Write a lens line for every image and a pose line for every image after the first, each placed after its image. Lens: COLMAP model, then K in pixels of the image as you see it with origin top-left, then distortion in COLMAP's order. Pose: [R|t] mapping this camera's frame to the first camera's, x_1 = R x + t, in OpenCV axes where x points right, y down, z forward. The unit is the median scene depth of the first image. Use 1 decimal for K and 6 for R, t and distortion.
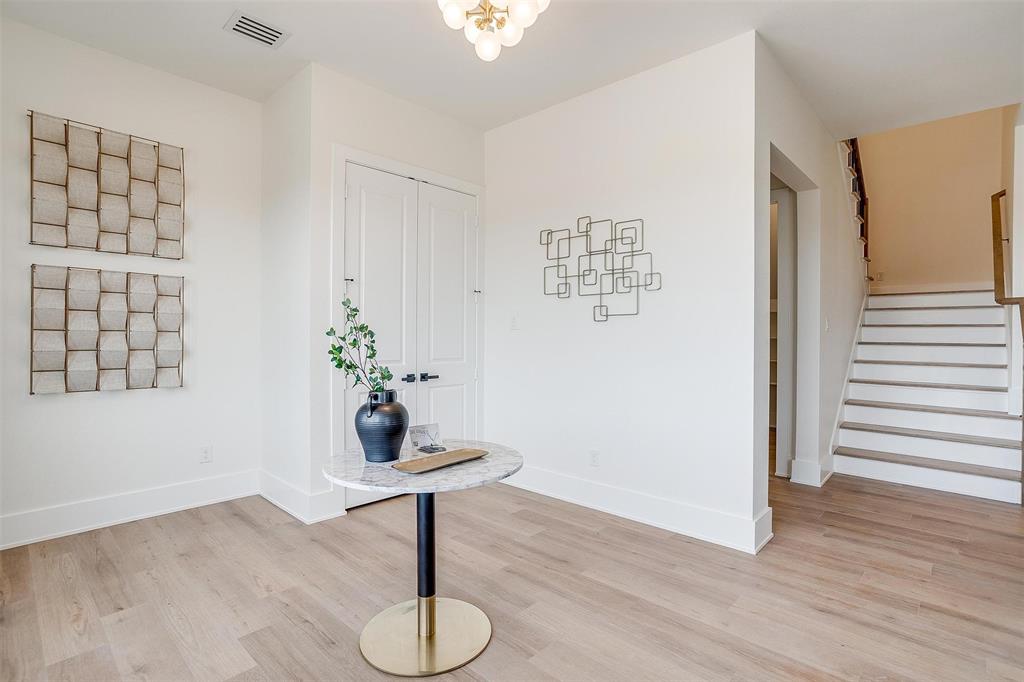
lens RADIAL K [[495.4, 0, 511.4], [0, 495.4, 340.4], [0, 0, 1]] dist [-0.034558, 0.002441]
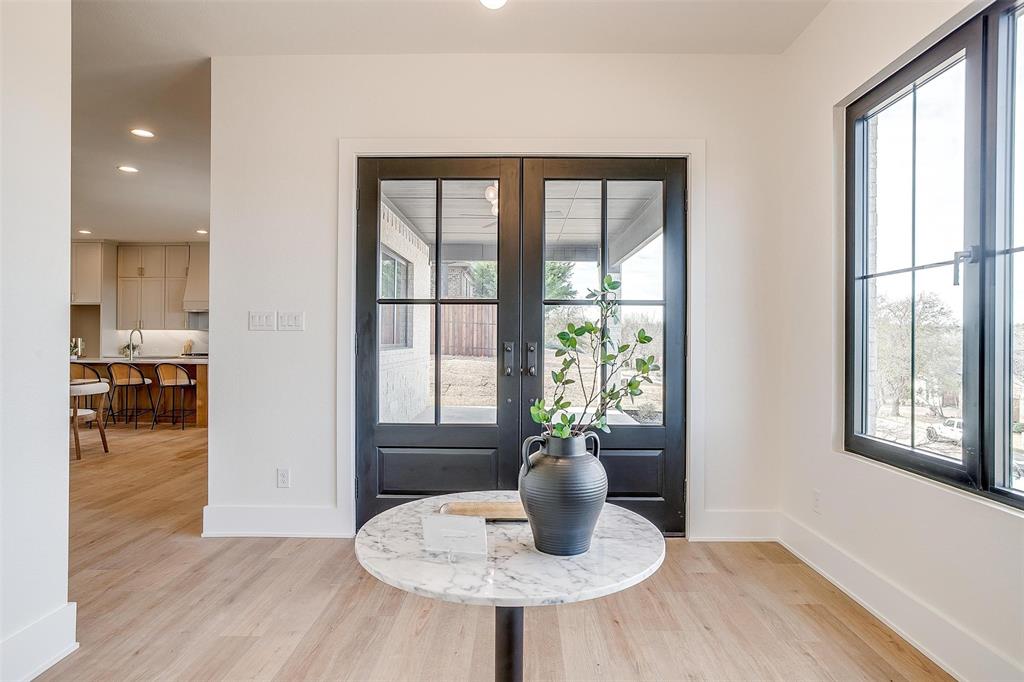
lens RADIAL K [[551.6, 0, 514.5], [0, 551.6, 340.9], [0, 0, 1]] dist [-0.000402, -0.000036]
pose [[-0.690410, -0.003523, 0.723410, -0.611862], [0.000086, 0.999988, 0.004952, 0.000578], [-0.723418, 0.003481, -0.690401, 1.352819]]
